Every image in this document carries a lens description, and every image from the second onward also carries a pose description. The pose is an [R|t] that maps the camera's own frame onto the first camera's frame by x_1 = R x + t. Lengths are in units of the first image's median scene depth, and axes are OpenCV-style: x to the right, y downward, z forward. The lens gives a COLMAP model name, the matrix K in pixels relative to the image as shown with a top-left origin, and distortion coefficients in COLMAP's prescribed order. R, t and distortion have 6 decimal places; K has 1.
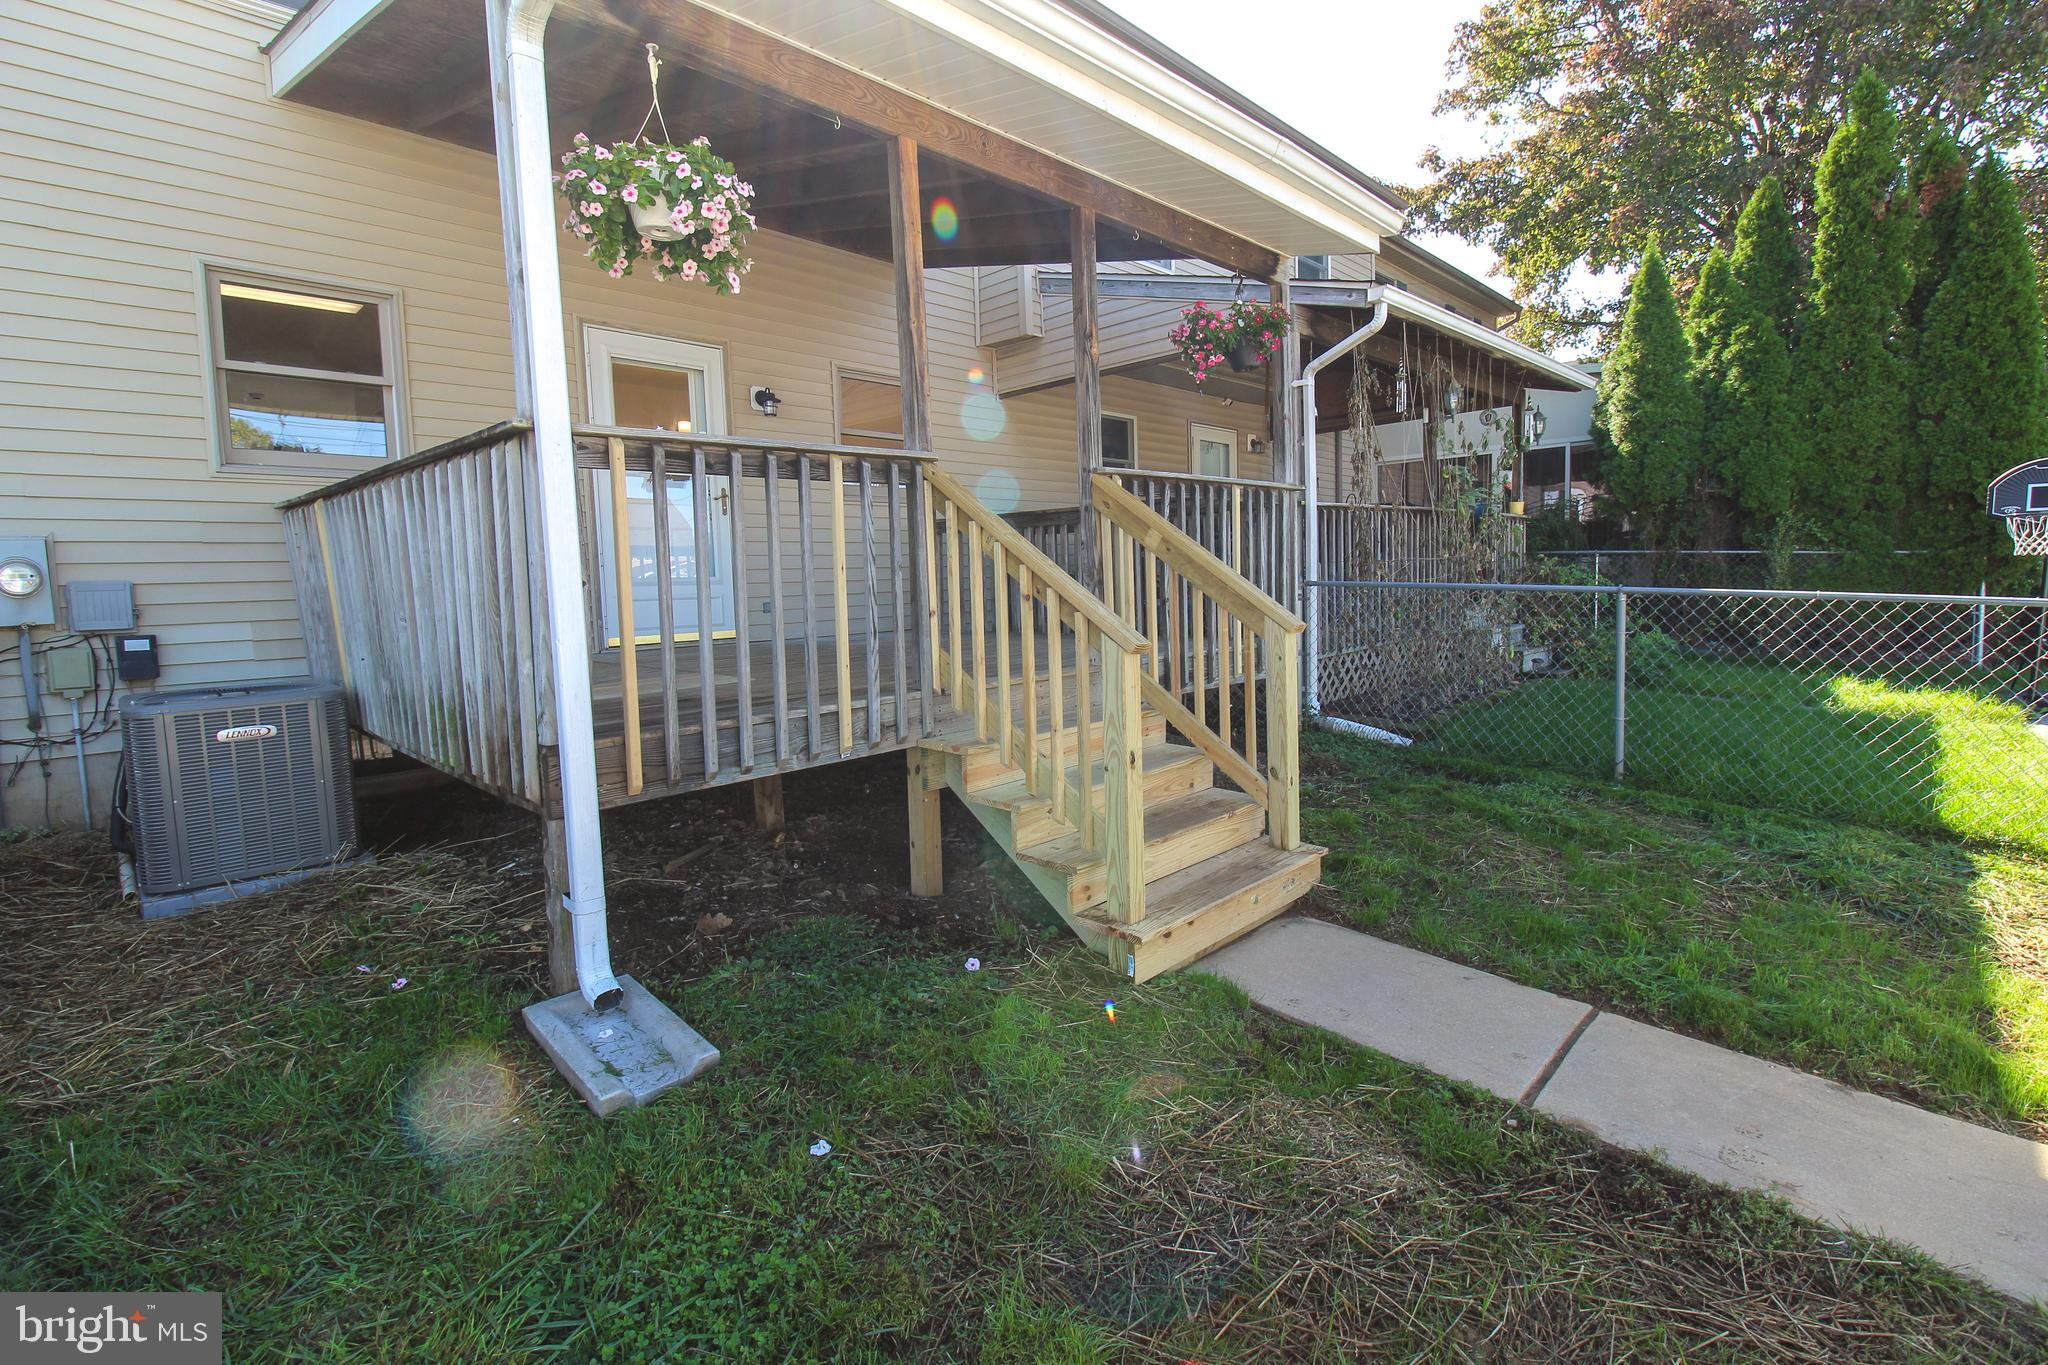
lens RADIAL K [[949.7, 0, 1032.1], [0, 949.7, 654.8], [0, 0, 1]] dist [0.004483, -0.015502]
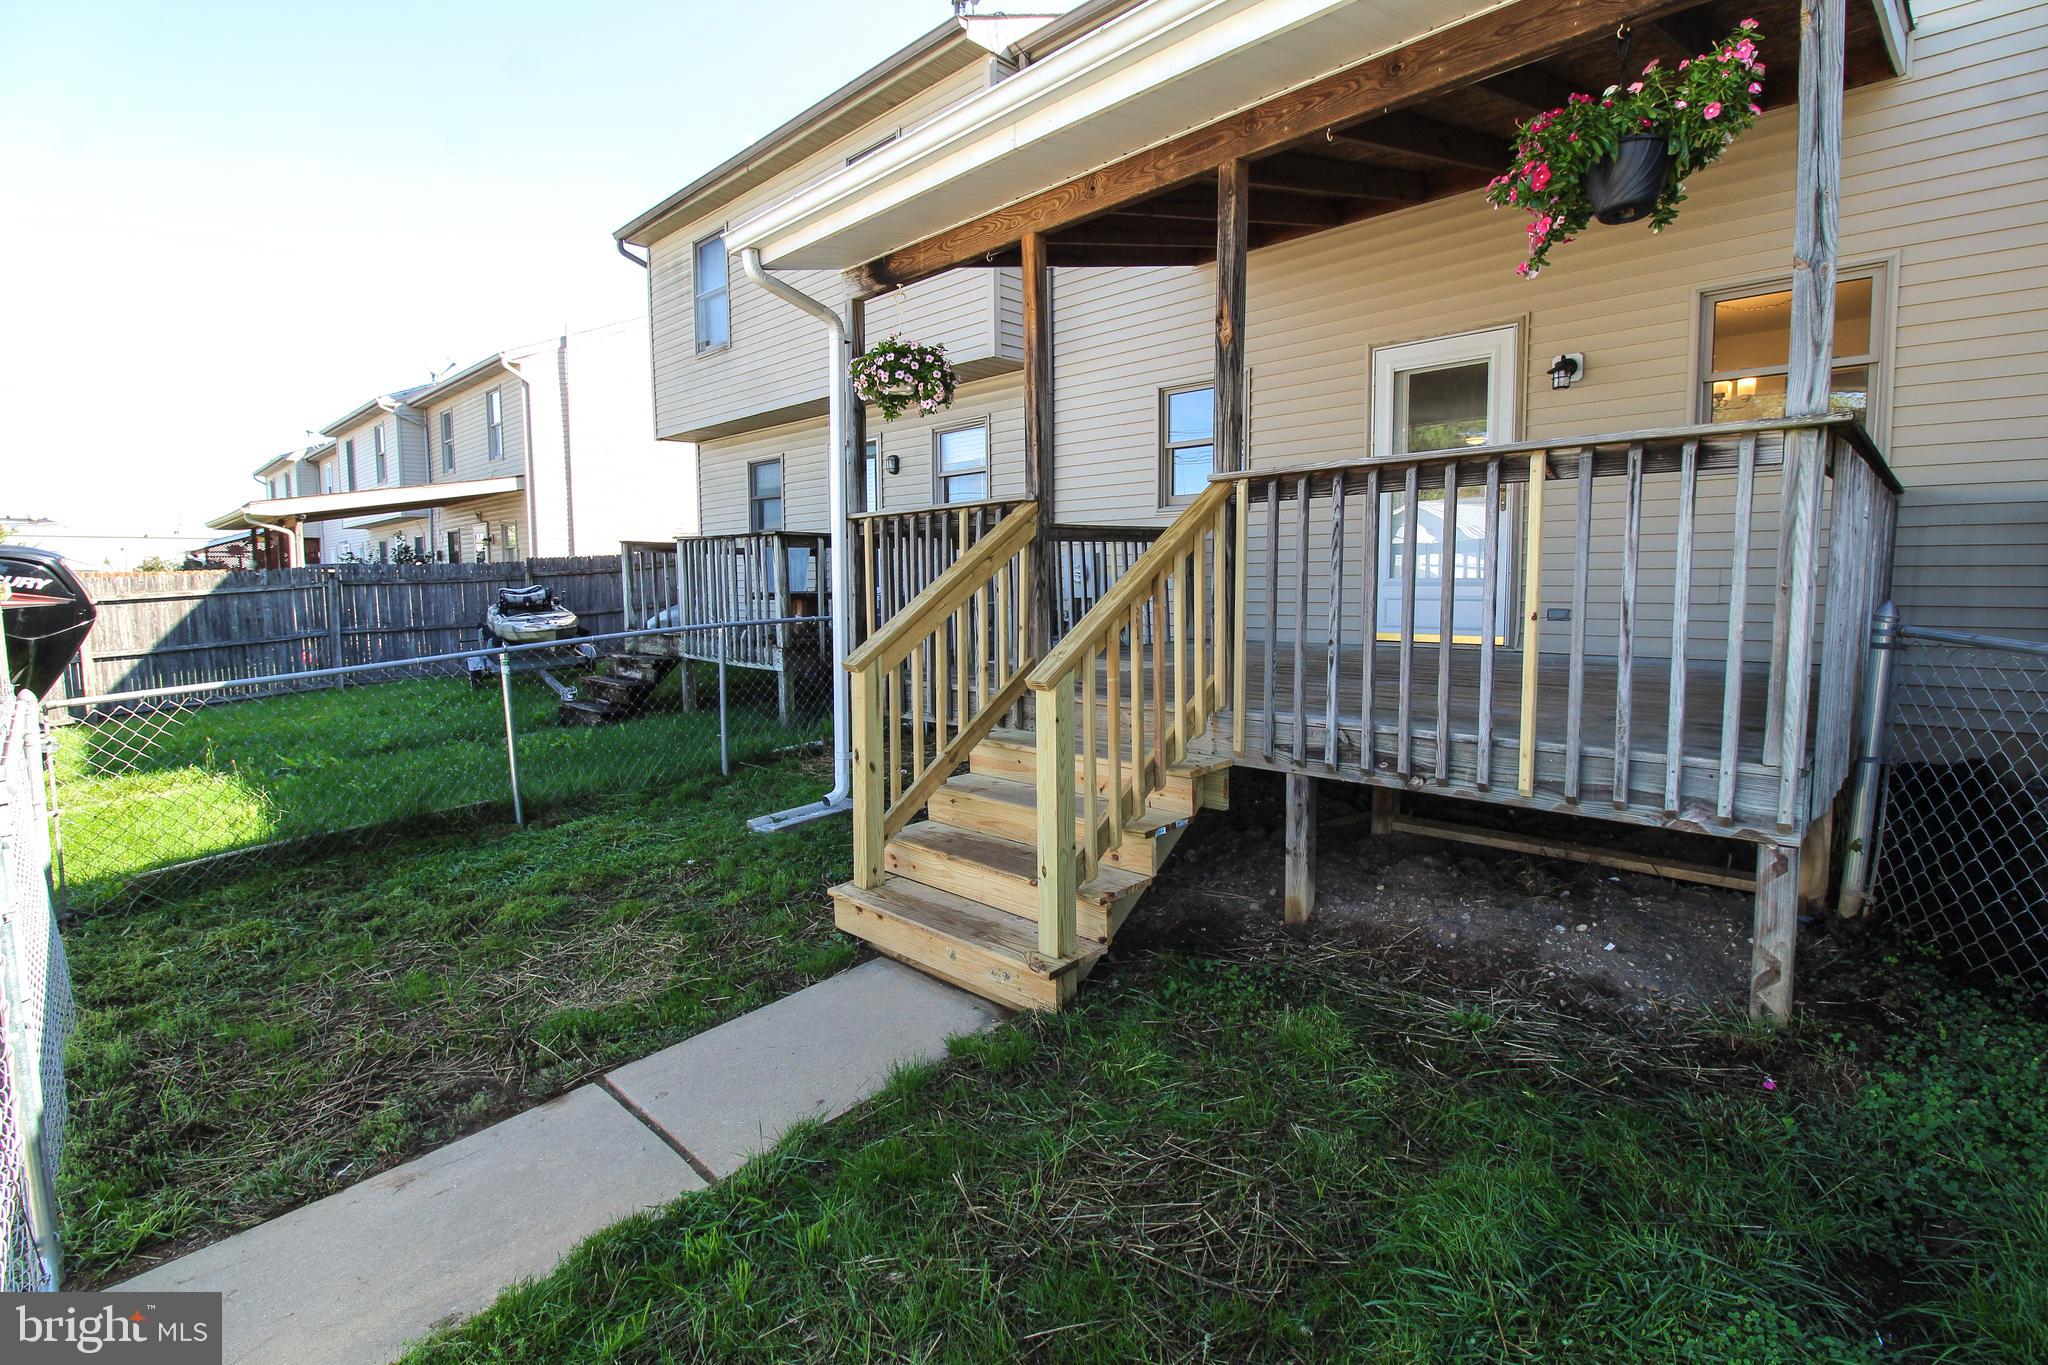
lens RADIAL K [[949.7, 0, 1032.1], [0, 949.7, 654.8], [0, 0, 1]] dist [0.004483, -0.015502]
pose [[0.004256, 0.116274, -0.993208, 1.004643], [-0.077010, 0.990306, 0.115604, -0.136617], [0.997021, 0.075995, 0.013169, 0.914546]]
